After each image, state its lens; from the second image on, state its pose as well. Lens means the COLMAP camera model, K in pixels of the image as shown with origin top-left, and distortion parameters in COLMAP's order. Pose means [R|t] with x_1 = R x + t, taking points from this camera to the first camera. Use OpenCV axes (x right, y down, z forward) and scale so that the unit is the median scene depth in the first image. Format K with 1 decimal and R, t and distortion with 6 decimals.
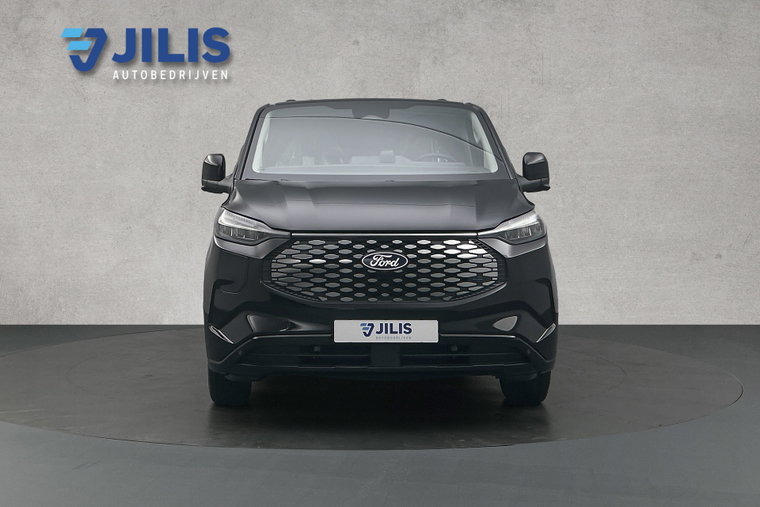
lens RADIAL K [[594.8, 0, 380.0], [0, 594.8, 253.5], [0, 0, 1]] dist [0.002074, -0.000846]
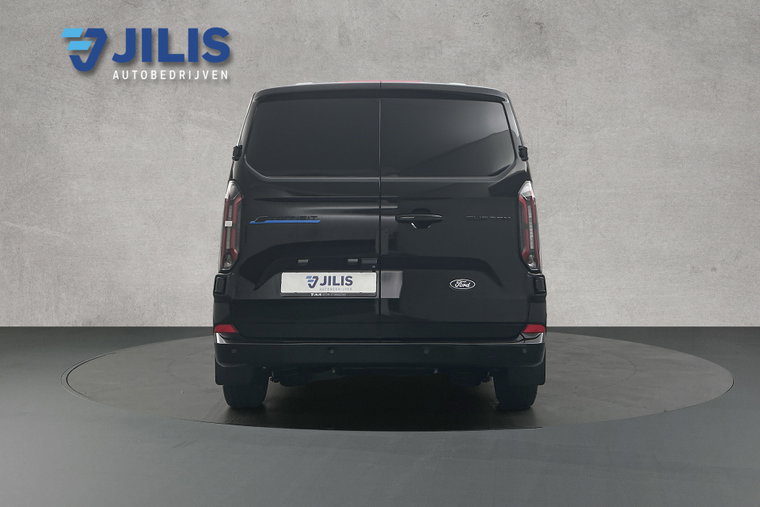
lens RADIAL K [[592.1, 0, 380.0], [0, 592.1, 253.5], [0, 0, 1]] dist [0.004267, -0.003679]
pose [[1.000000, -0.000267, 0.000681, -0.101594], [0.000267, 1.000000, 0.000936, -0.028290], [-0.000681, -0.000936, 0.999999, -0.189588]]
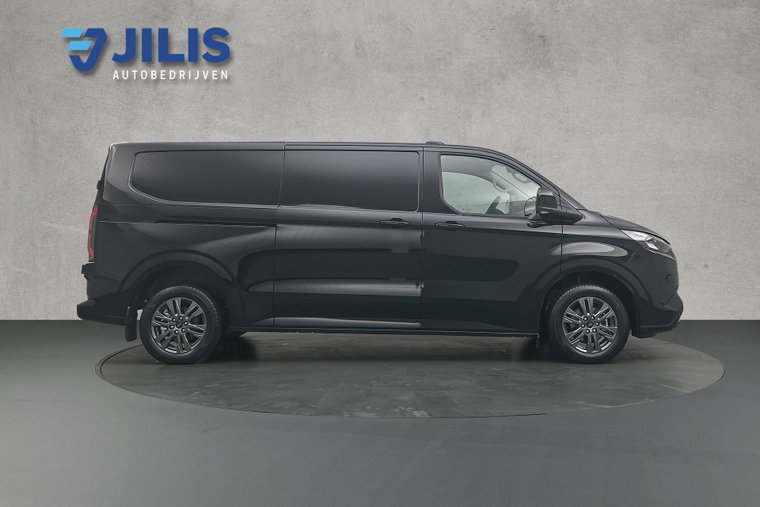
lens RADIAL K [[592.1, 0, 380.0], [0, 592.1, 253.5], [0, 0, 1]] dist [0.004267, -0.003679]
pose [[1.000000, -0.000287, 0.000555, -0.130709], [0.000286, 1.000000, 0.000916, -0.024113], [-0.000555, -0.000915, 0.999999, -0.271722]]
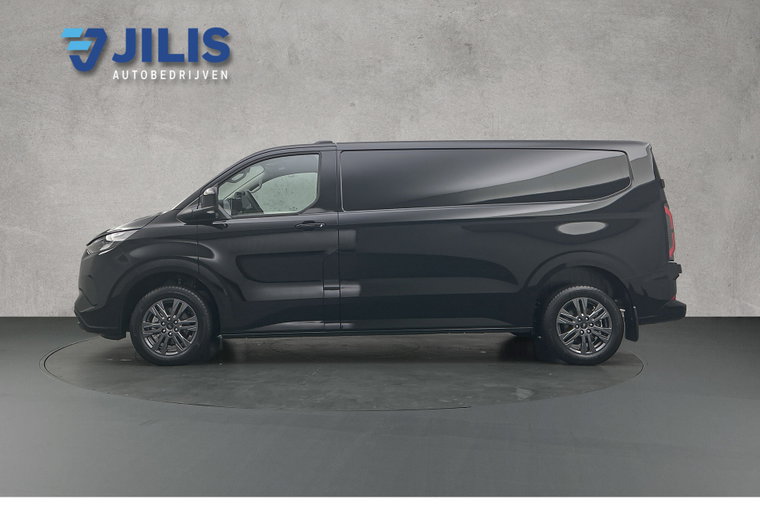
lens RADIAL K [[594.8, 0, 380.0], [0, 594.8, 253.5], [0, 0, 1]] dist [0.002074, -0.000846]
pose [[1.000000, -0.000132, -0.000276, 0.021393], [0.000132, 1.000000, -0.000309, -0.021306], [0.000276, 0.000309, 1.000000, -0.330137]]
